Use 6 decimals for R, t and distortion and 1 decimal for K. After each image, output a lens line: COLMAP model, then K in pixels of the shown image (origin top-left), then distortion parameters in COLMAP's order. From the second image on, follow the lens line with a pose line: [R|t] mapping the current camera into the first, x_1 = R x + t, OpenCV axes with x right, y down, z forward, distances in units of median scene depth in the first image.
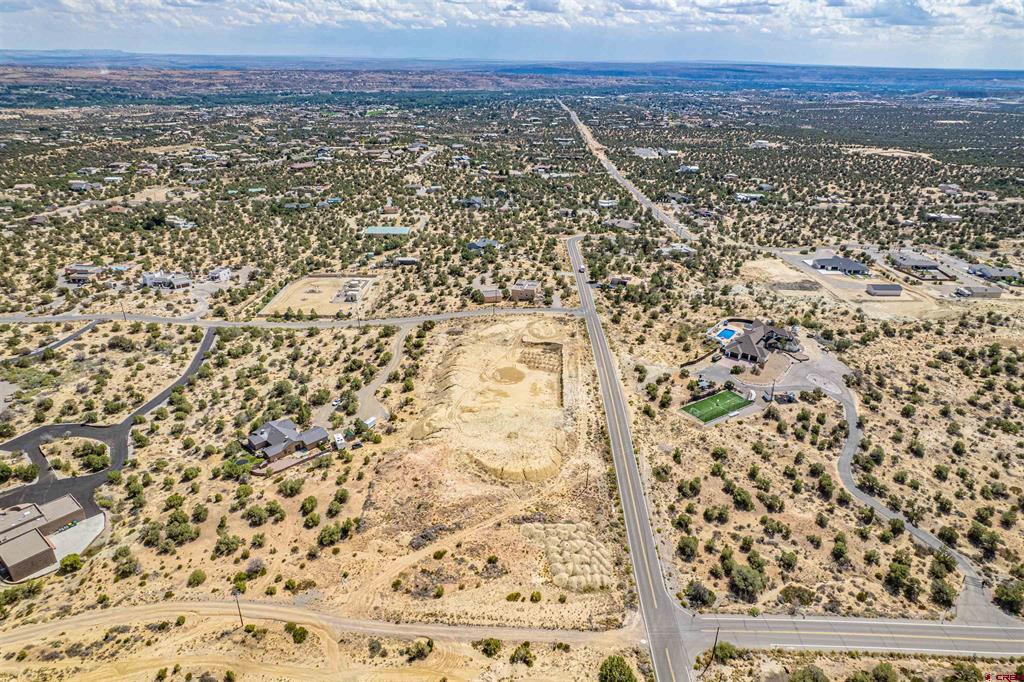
lens RADIAL K [[651.6, 0, 516.8], [0, 651.6, 343.6], [0, 0, 1]] dist [-0.079083, 0.072803]
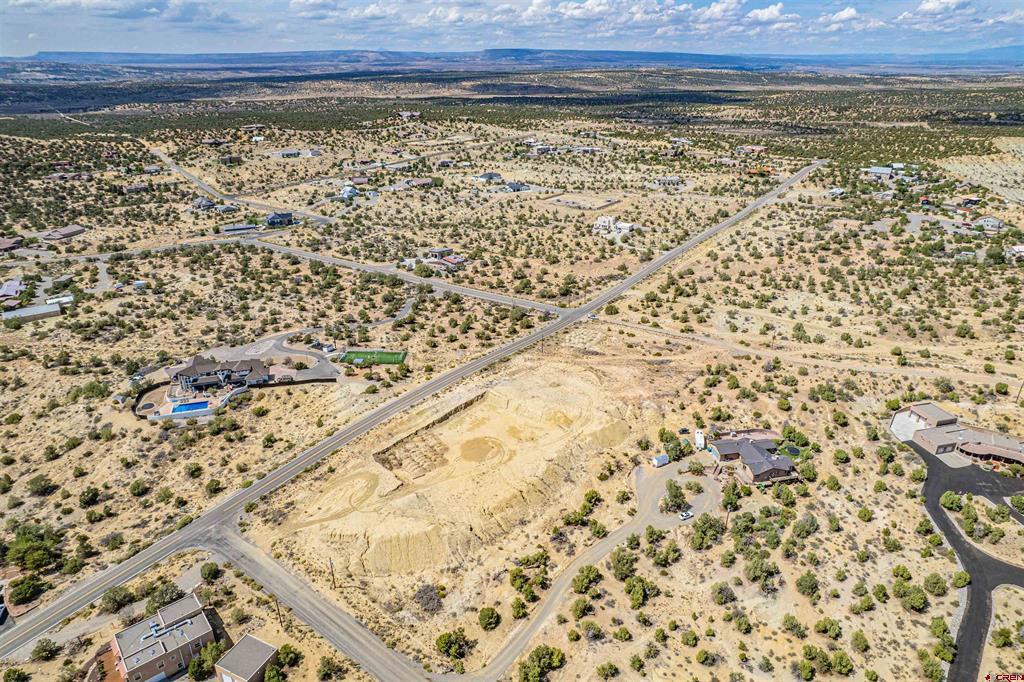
lens RADIAL K [[651.6, 0, 516.8], [0, 651.6, 343.6], [0, 0, 1]] dist [-0.079083, 0.072803]
pose [[-0.817326, -0.252827, 0.517742, -0.579993], [0.219317, 0.694425, 0.685328, -0.782096], [-0.532802, 0.673686, -0.512122, 1.727850]]
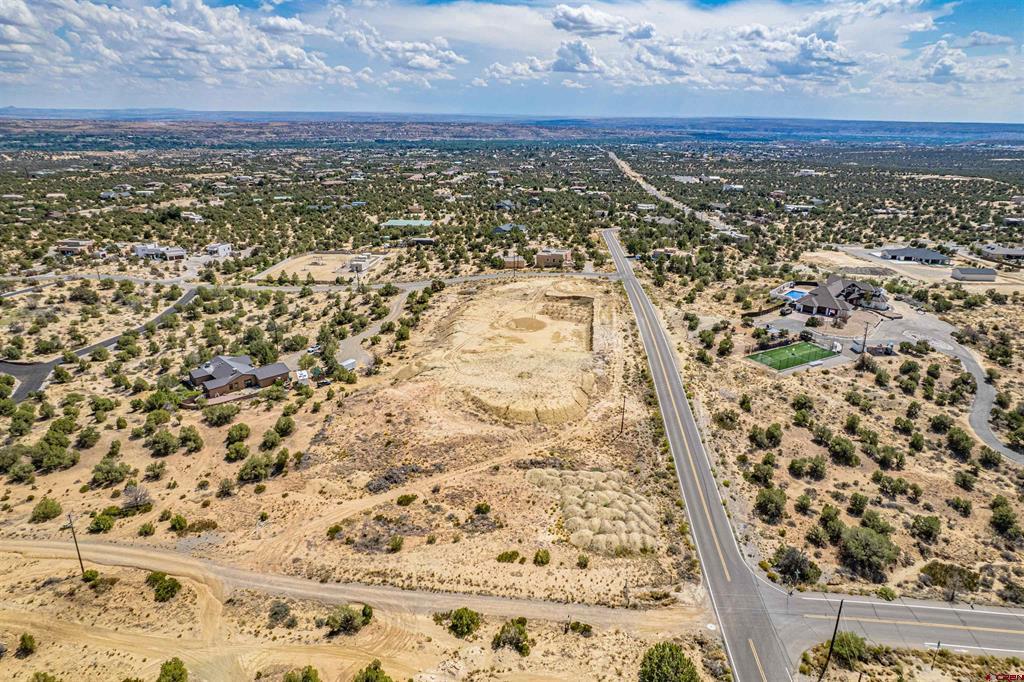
lens RADIAL K [[651.6, 0, 516.8], [0, 651.6, 343.6], [0, 0, 1]] dist [-0.079083, 0.072803]
pose [[0.998270, 0.018017, -0.055963, 0.028858], [-0.022298, 0.996794, -0.076843, 0.179223], [0.054399, 0.077958, 0.995471, 0.260130]]
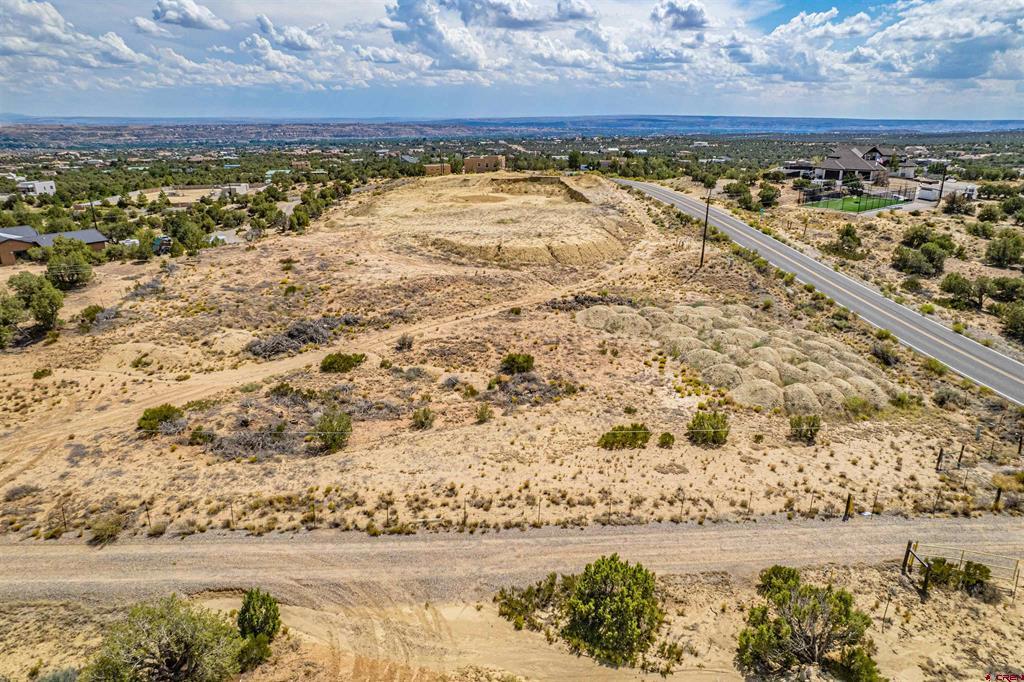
lens RADIAL K [[651.6, 0, 516.8], [0, 651.6, 343.6], [0, 0, 1]] dist [-0.079083, 0.072803]
pose [[0.993440, -0.049227, 0.103218, -0.058248], [0.057366, 0.995346, -0.077426, 0.294174], [-0.098927, 0.082839, 0.991641, 0.585492]]
